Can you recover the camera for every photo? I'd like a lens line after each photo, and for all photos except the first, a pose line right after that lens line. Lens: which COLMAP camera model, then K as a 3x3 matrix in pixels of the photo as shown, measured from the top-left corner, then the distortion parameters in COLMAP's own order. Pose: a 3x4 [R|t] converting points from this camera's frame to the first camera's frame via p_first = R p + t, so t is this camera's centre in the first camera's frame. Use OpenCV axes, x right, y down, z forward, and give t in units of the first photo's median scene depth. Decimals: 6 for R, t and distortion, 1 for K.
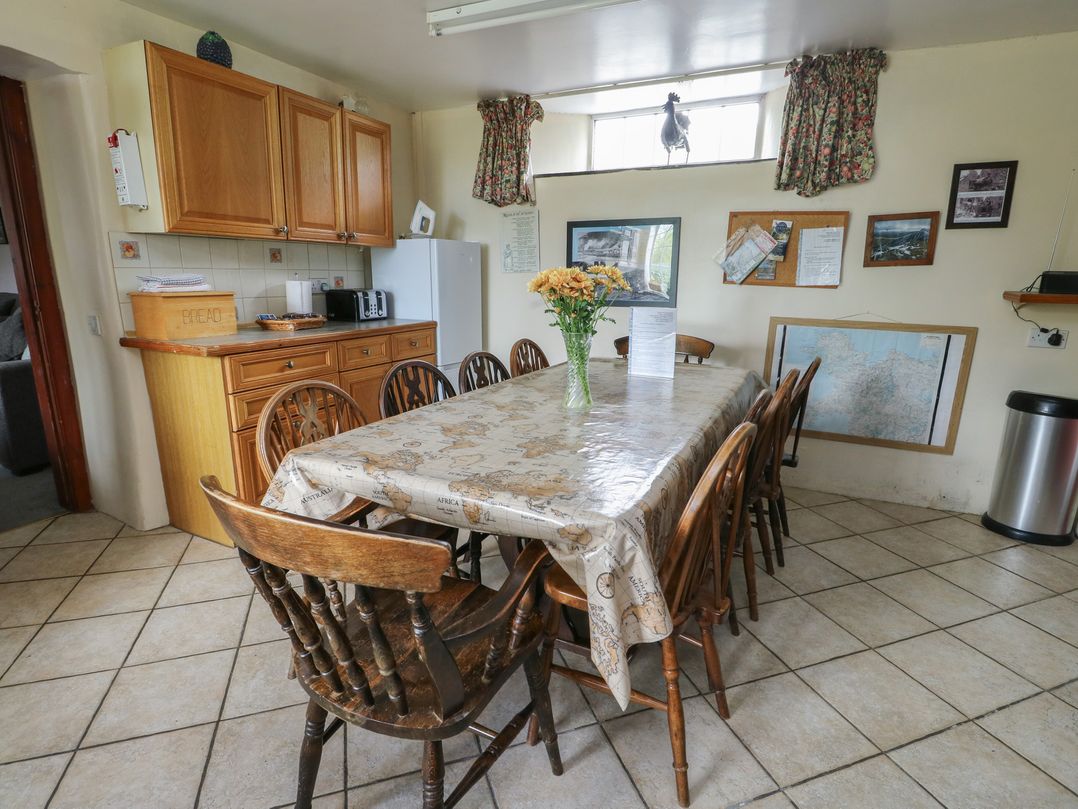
lens RADIAL K [[566.1, 0, 542.8], [0, 566.1, 404.8], [0, 0, 1]] dist [0.000842, -0.011543]
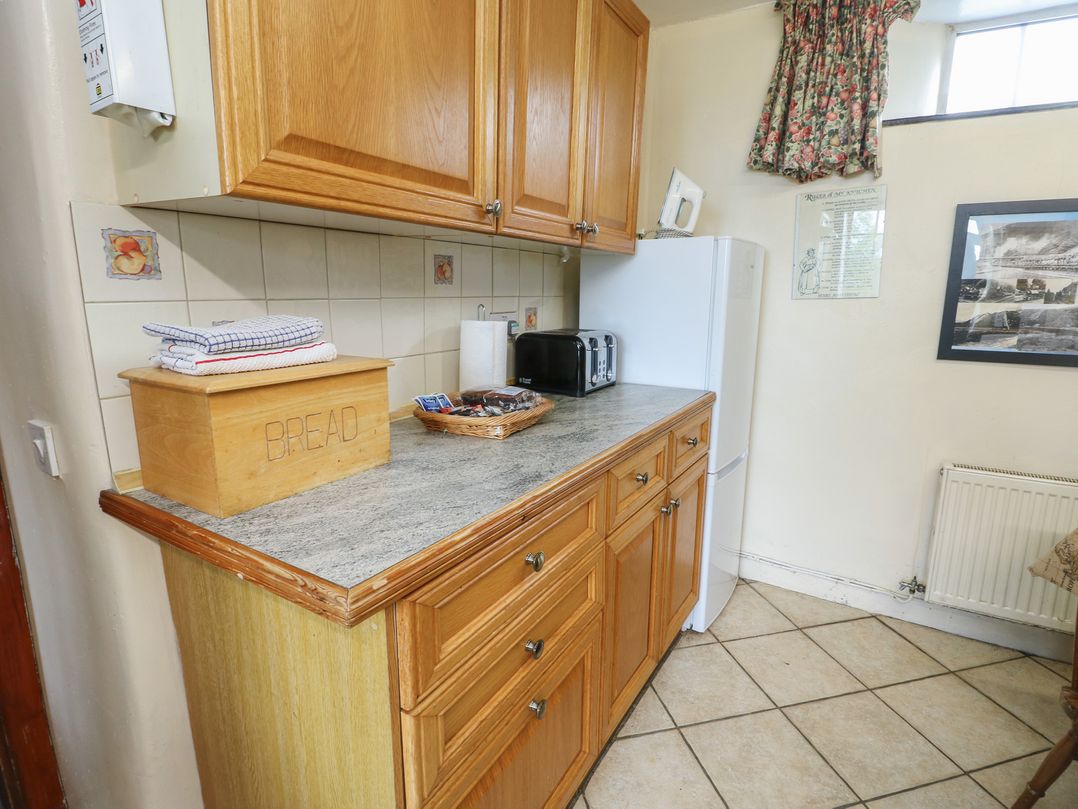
lens RADIAL K [[566.1, 0, 542.8], [0, 566.1, 404.8], [0, 0, 1]] dist [0.000842, -0.011543]
pose [[0.995938, 0.016171, -0.088577, -0.341587], [-0.018453, 0.999517, -0.024994, -0.135780], [0.088130, 0.026527, 0.995756, 0.521861]]
